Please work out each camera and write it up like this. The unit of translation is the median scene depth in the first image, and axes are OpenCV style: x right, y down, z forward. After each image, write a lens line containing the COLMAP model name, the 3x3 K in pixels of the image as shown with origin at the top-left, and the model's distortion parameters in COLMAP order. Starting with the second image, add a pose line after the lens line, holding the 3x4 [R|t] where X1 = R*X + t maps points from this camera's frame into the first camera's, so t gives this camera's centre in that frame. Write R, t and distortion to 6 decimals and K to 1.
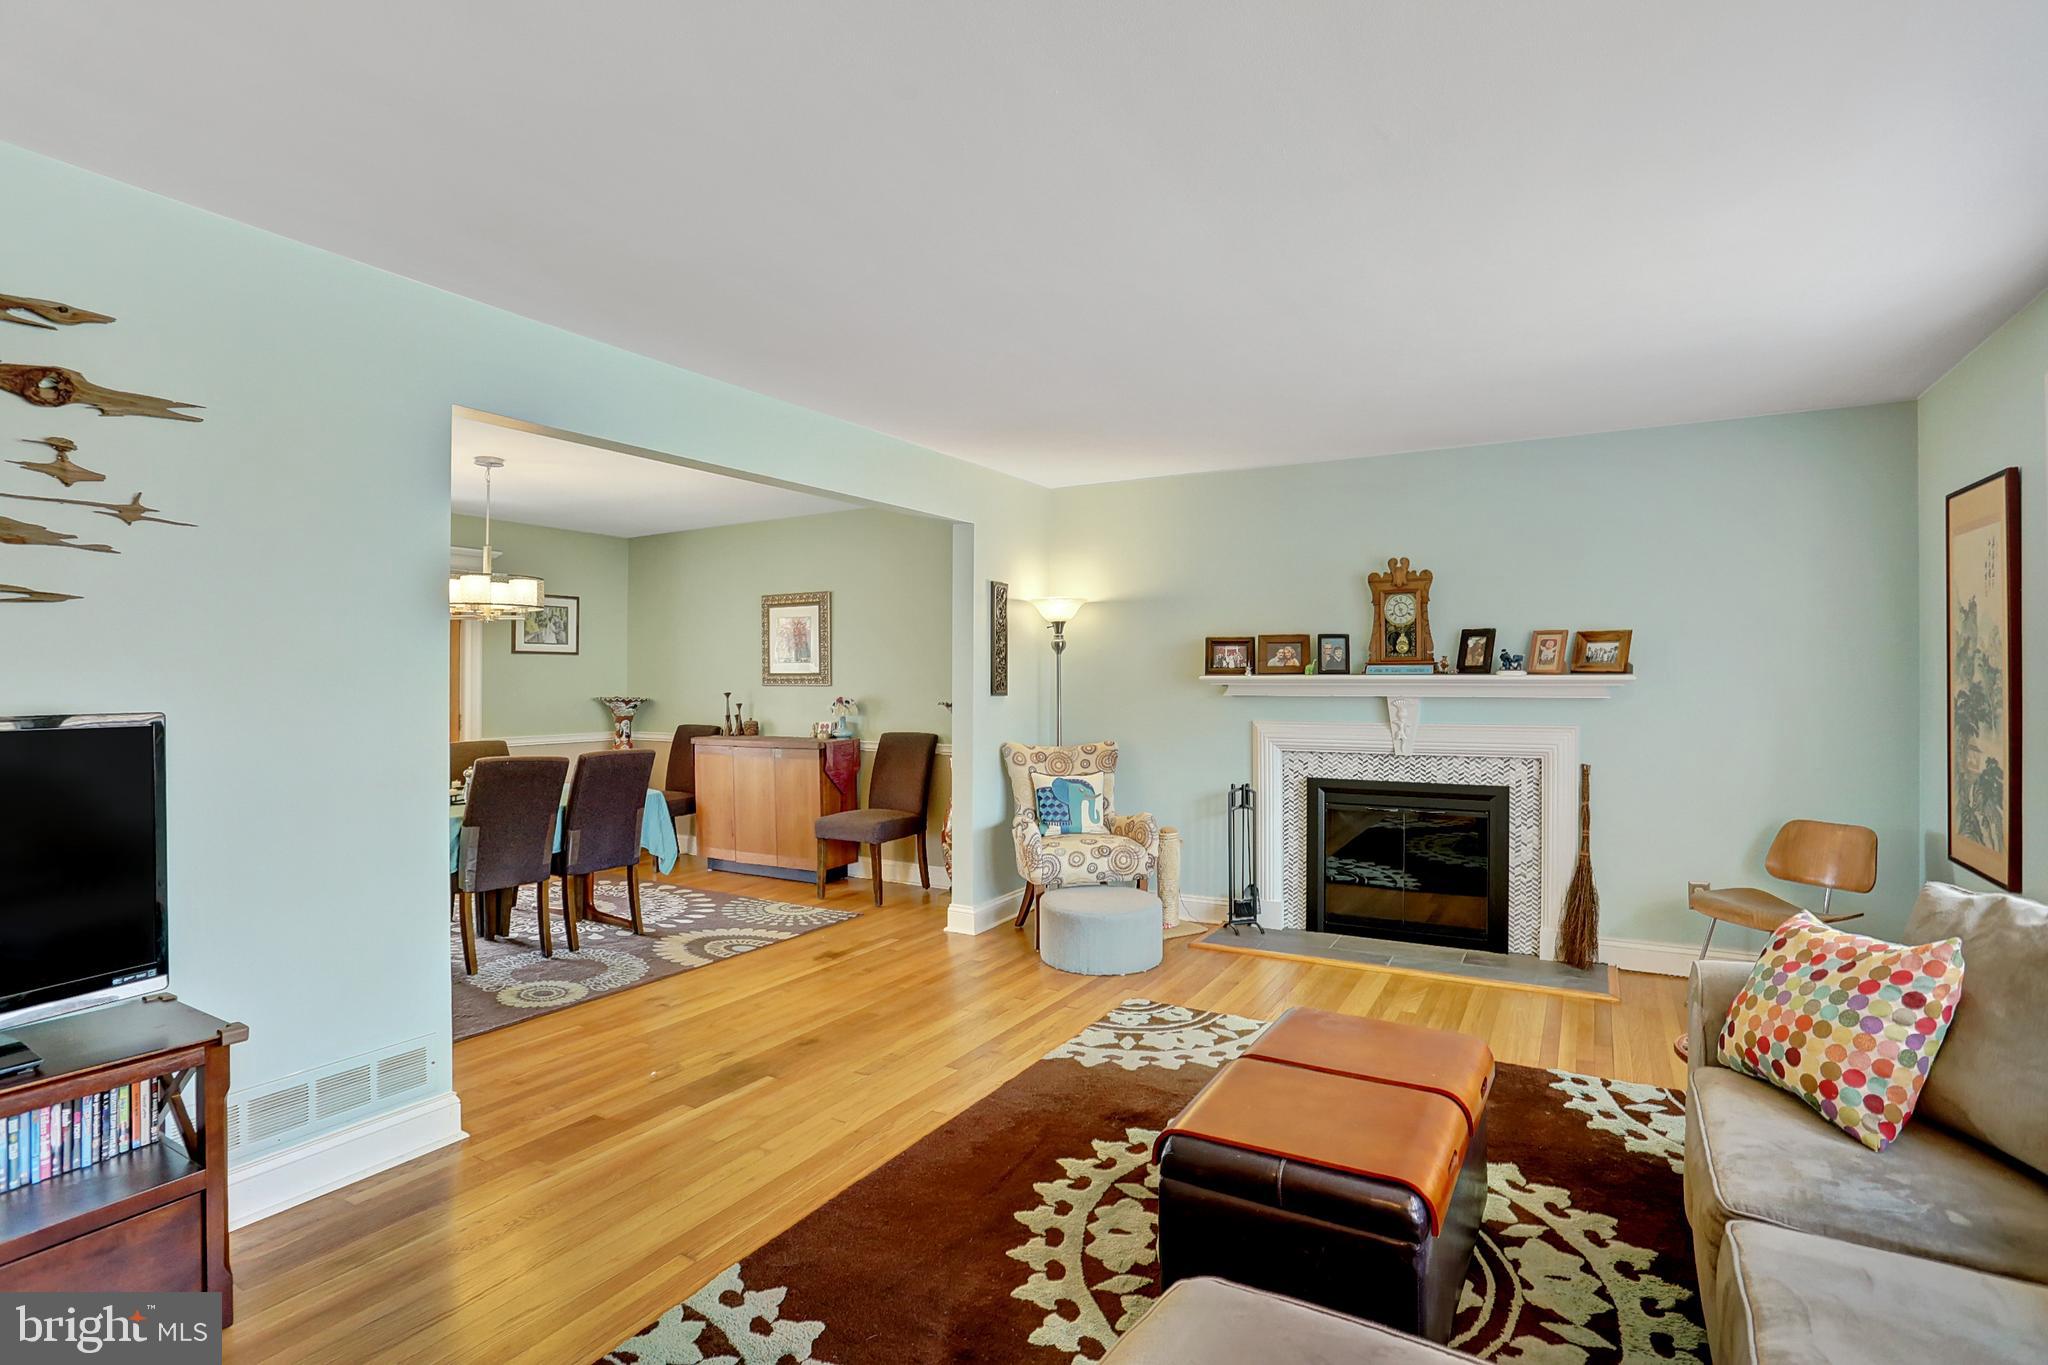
lens RADIAL K [[959.1, 0, 1027.9], [0, 959.1, 672.0], [0, 0, 1]] dist [-0.089204, 0.039517]
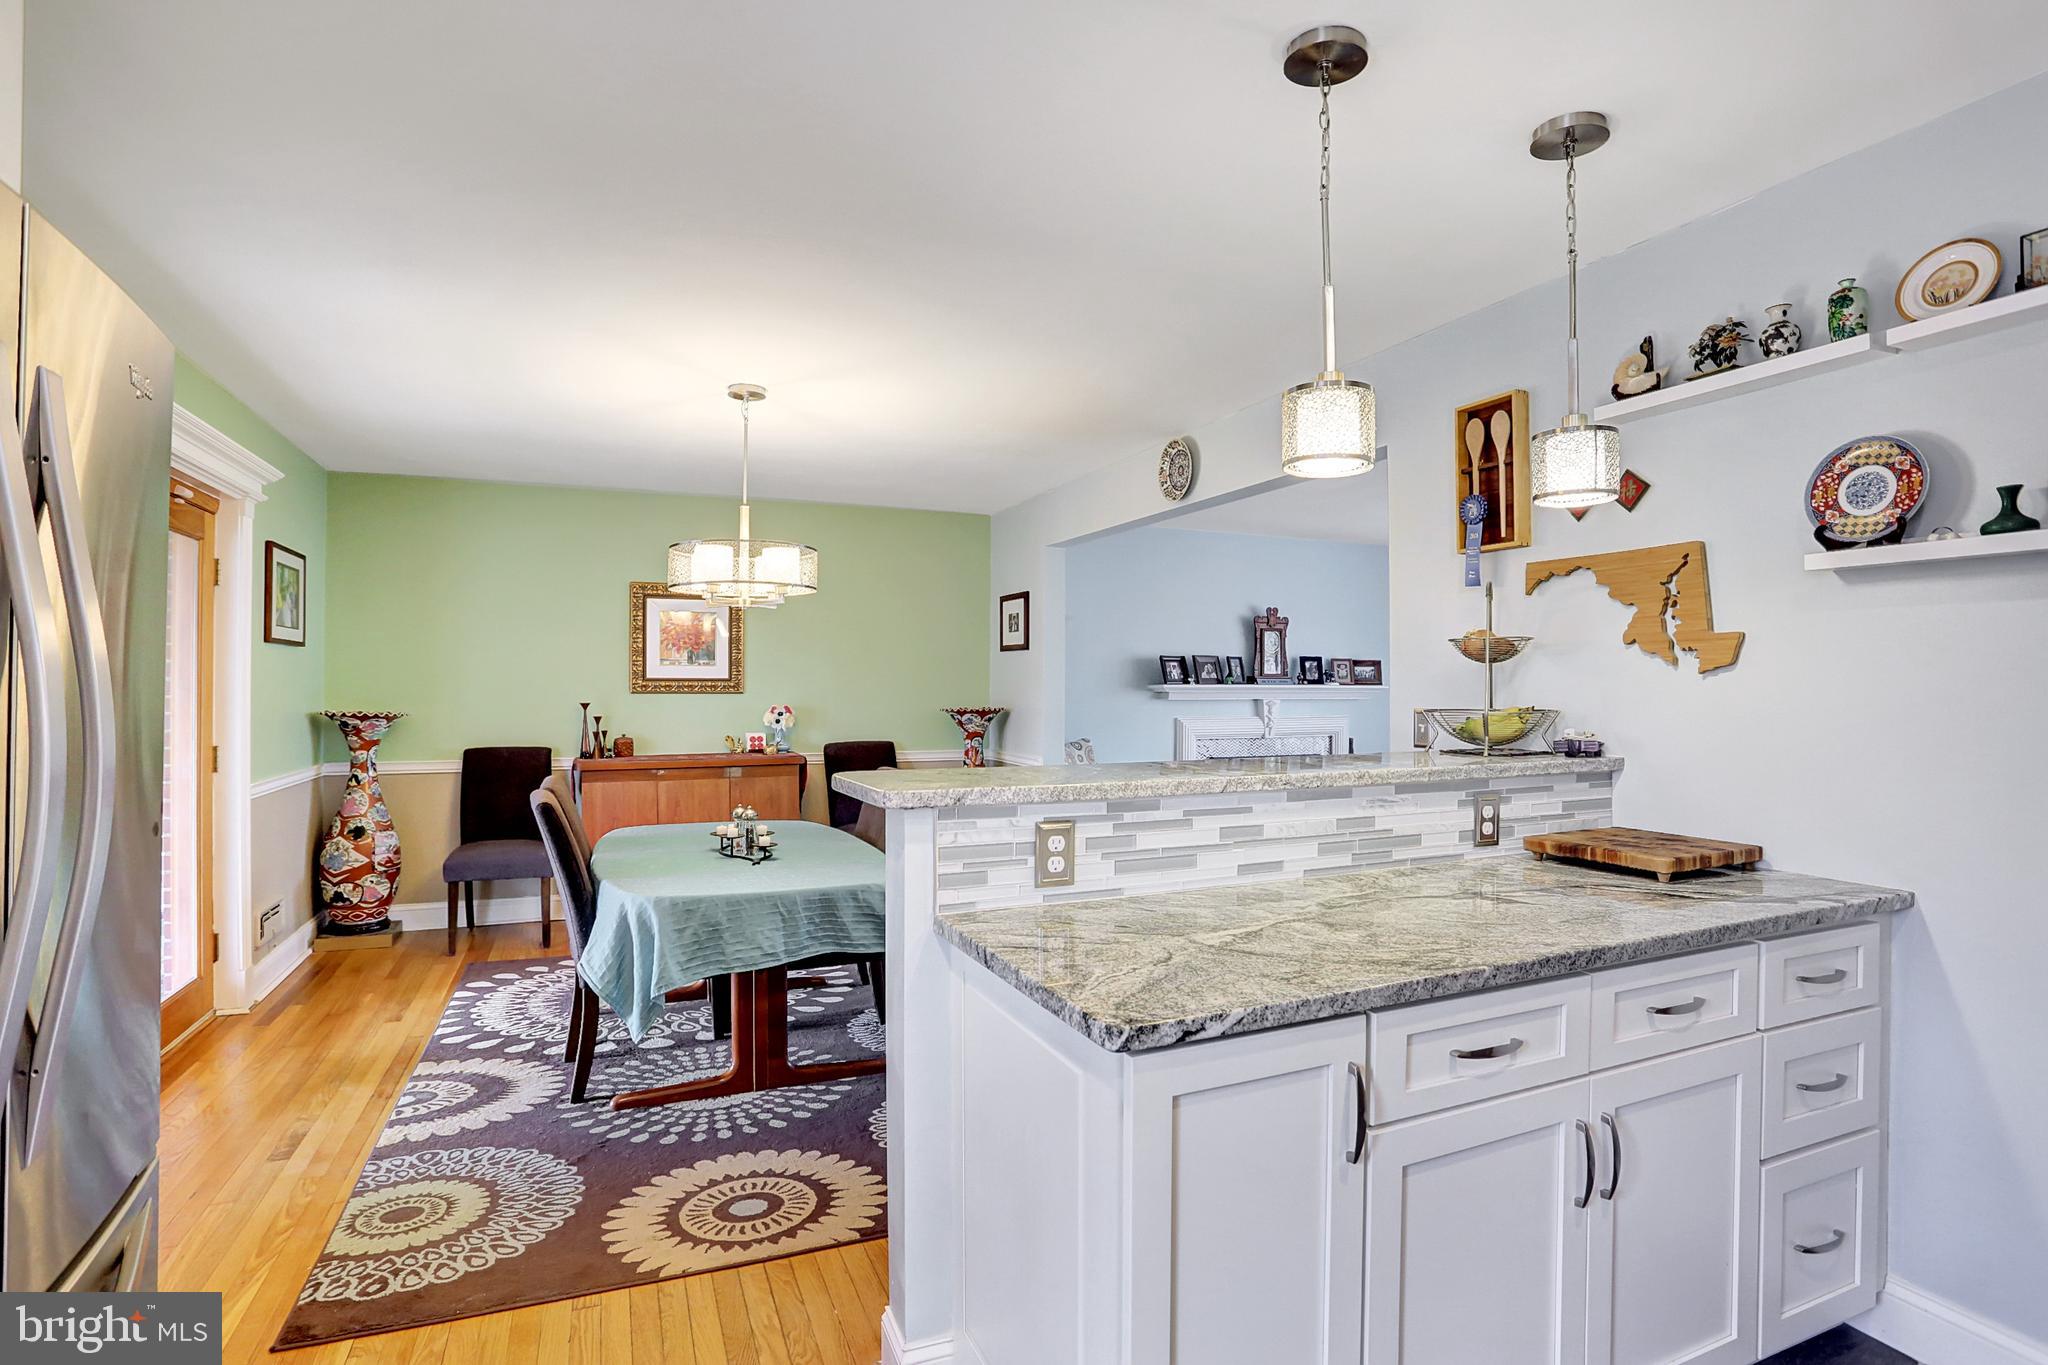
lens RADIAL K [[1018.6, 0, 1024.0], [0, 1018.6, 682.5], [0, 0, 1]] dist [-0.071591, 0.029559]
pose [[0.600307, 0.006071, 0.799747, -1.146598], [-0.007859, 0.999968, -0.001692, 0.005286], [-0.799731, -0.005270, 0.600335, 0.344750]]
